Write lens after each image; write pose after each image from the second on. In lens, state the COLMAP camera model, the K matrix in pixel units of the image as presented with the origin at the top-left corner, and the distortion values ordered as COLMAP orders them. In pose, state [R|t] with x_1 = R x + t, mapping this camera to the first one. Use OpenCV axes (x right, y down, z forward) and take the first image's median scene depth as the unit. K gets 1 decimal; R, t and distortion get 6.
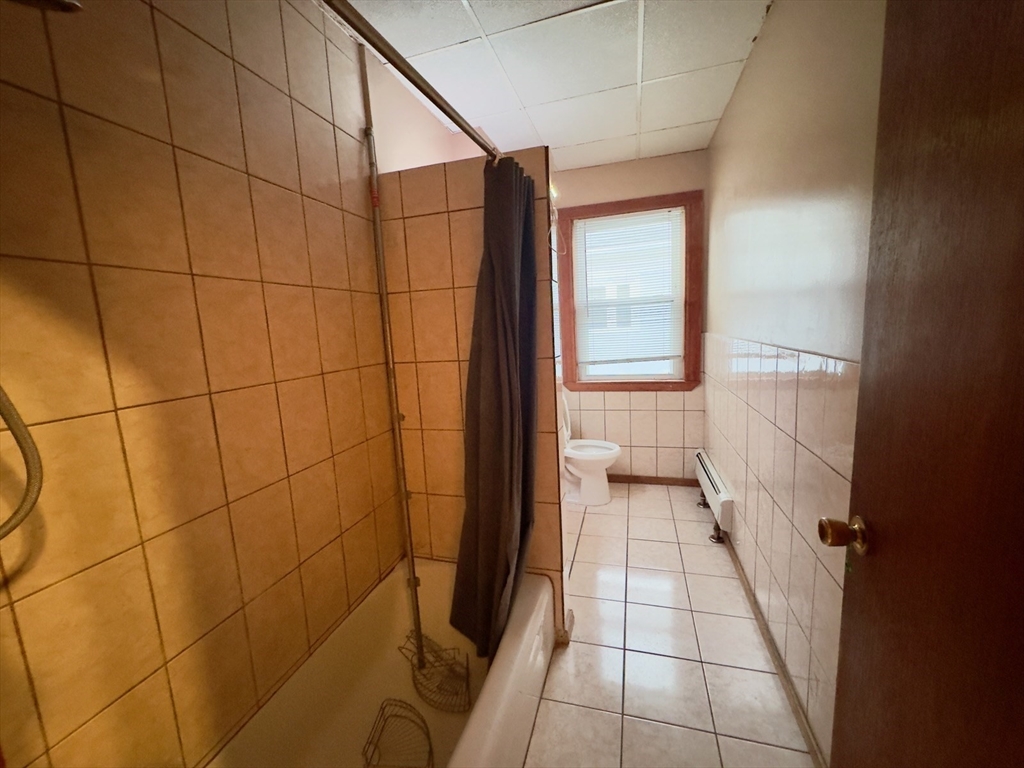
lens RADIAL K [[407.4, 0, 512.9], [0, 407.4, 383.2], [0, 0, 1]] dist [-0.004677, 0.000642]
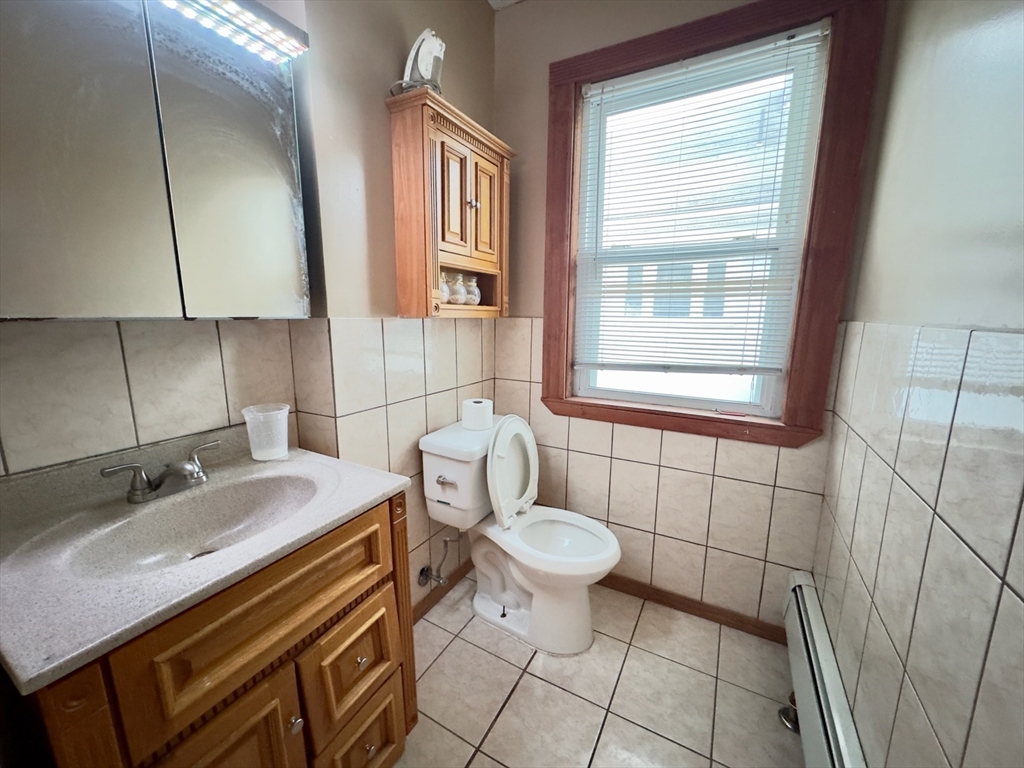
lens RADIAL K [[407.4, 0, 507.9], [0, 407.4, 384.0], [0, 0, 1]] dist [-0.004677, 0.000642]
pose [[0.972583, 0.099203, -0.210336, 0.205011], [-0.091658, 0.994758, 0.045347, -0.043132], [0.213732, -0.024825, 0.976577, 0.472052]]
